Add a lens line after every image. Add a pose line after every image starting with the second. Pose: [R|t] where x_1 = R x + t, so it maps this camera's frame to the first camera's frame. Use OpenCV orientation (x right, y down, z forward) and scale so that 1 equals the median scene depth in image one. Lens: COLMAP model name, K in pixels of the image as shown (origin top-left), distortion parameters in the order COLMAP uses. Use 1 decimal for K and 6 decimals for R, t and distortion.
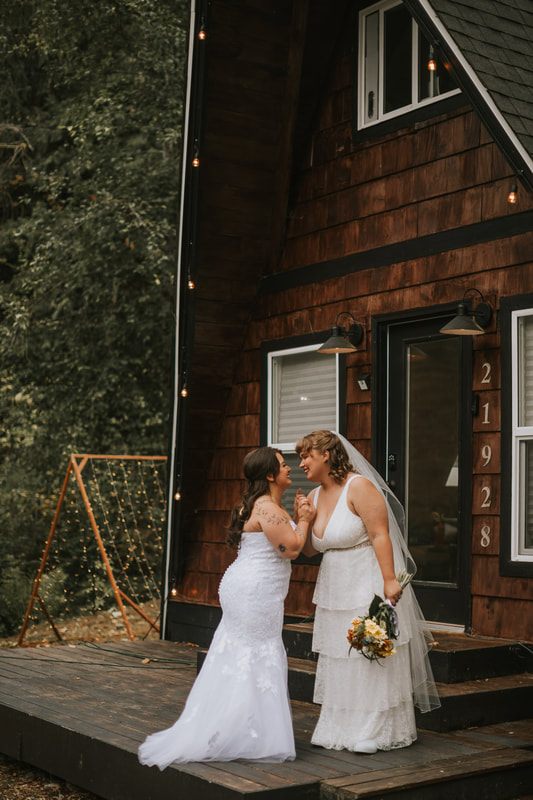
lens RADIAL K [[1135.3, 0, 266.5], [0, 1135.3, 400.0], [0, 0, 1]] dist [-0.183185, 0.187752]
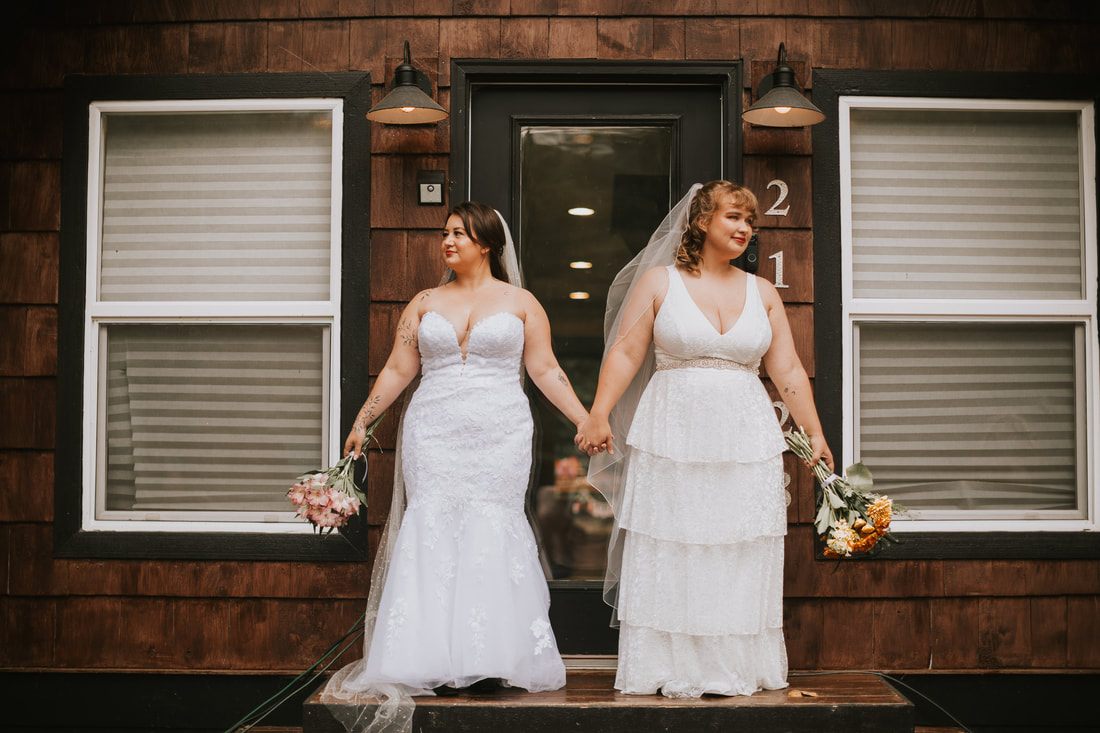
lens RADIAL K [[1561.1, 0, 545.1], [0, 1561.1, 335.8], [0, 0, 1]] dist [-0.183185, 0.187752]
pose [[0.627597, 0.046451, 0.777151, -0.472311], [-0.069045, 0.997606, -0.003870, 0.055295], [-0.775470, -0.051229, 0.629302, 0.605280]]
